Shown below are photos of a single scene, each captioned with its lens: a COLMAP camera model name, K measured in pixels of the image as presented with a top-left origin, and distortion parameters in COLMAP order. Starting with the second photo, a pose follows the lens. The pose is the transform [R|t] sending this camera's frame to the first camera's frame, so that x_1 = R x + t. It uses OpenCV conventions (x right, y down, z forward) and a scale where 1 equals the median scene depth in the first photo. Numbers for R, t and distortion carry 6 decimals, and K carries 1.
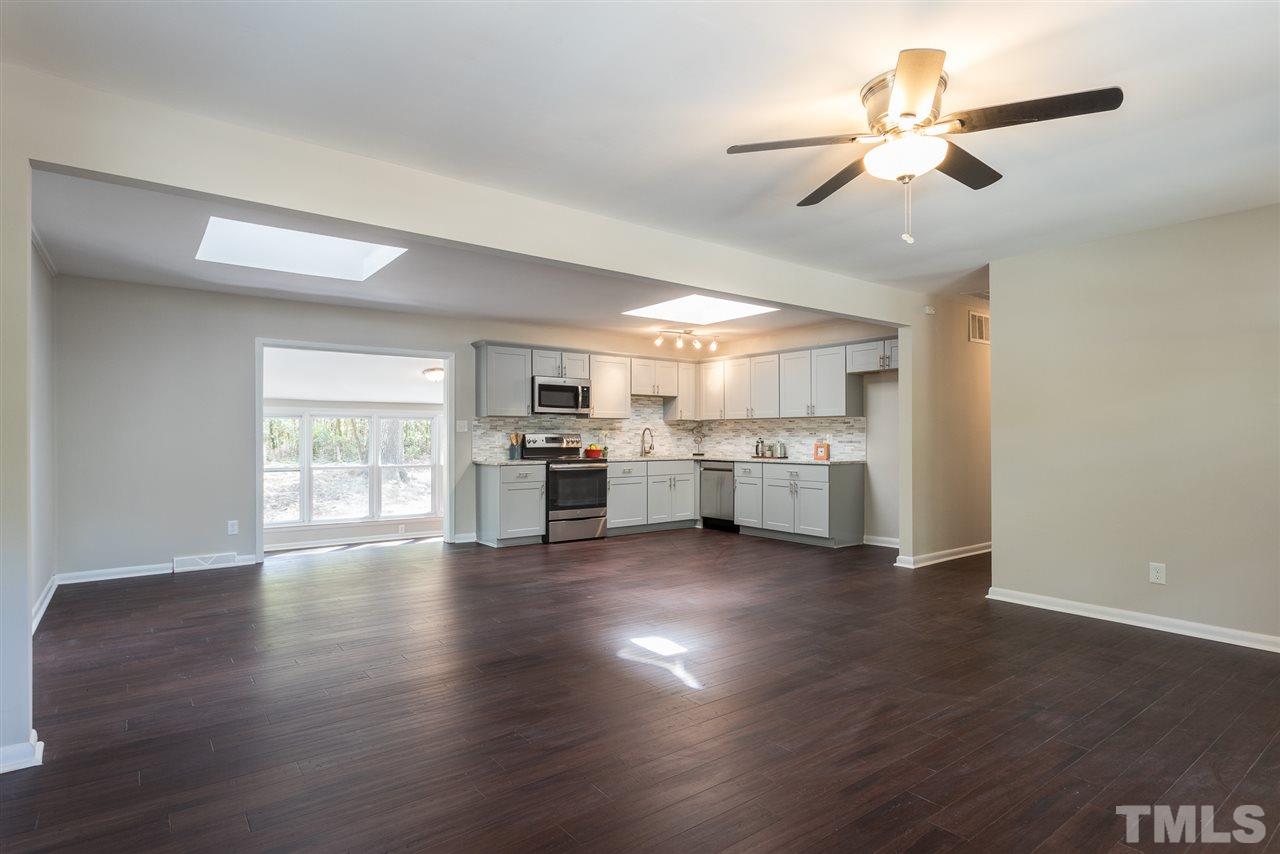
lens RADIAL K [[680.5, 0, 643.8], [0, 680.5, 435.7], [0, 0, 1]] dist [-0.006910, 0.003095]
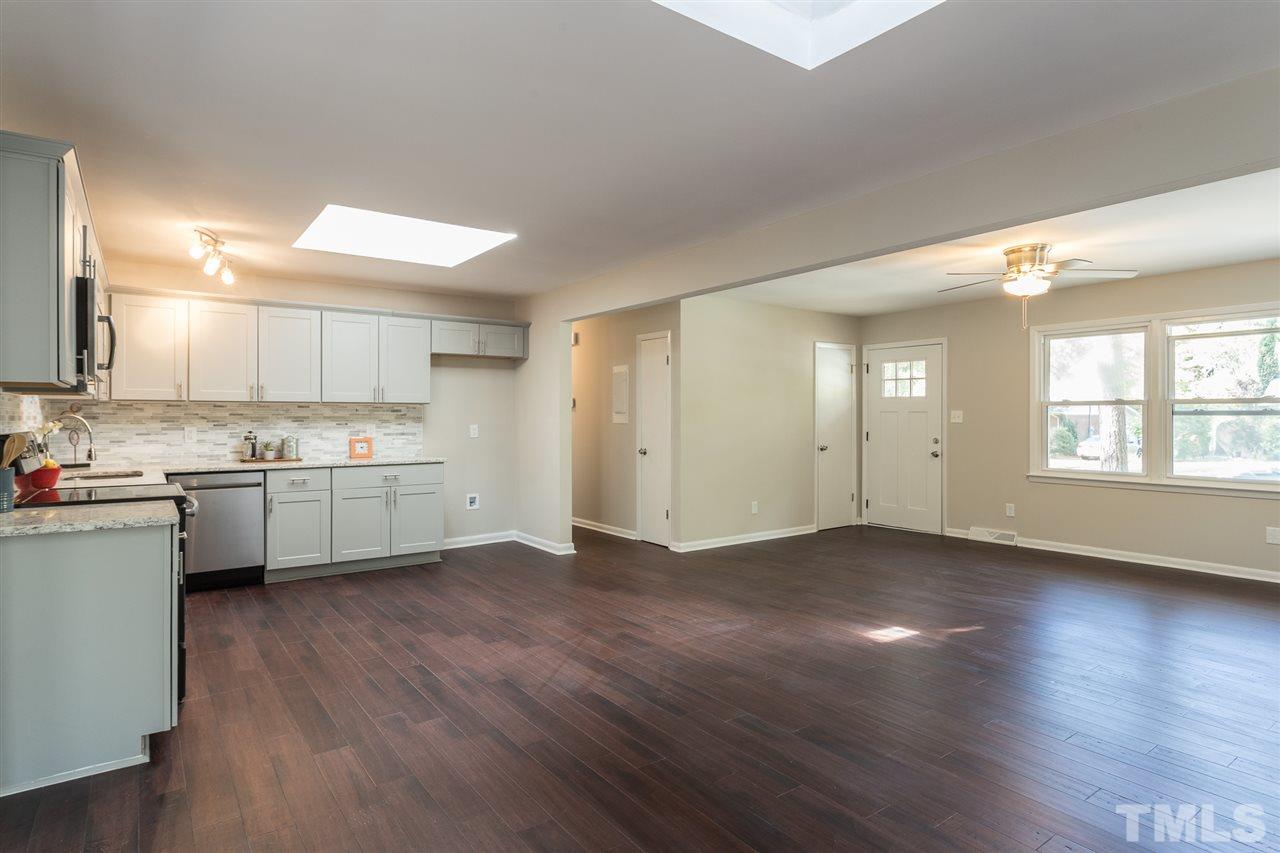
lens RADIAL K [[680.5, 0, 645.2], [0, 680.5, 418.3], [0, 0, 1]] dist [-0.006910, 0.003095]
pose [[0.019608, 0.000173, 0.999808, -0.501967], [-0.001118, 0.999999, -0.000151, -0.010049], [-0.999807, -0.001115, 0.019608, 0.662591]]
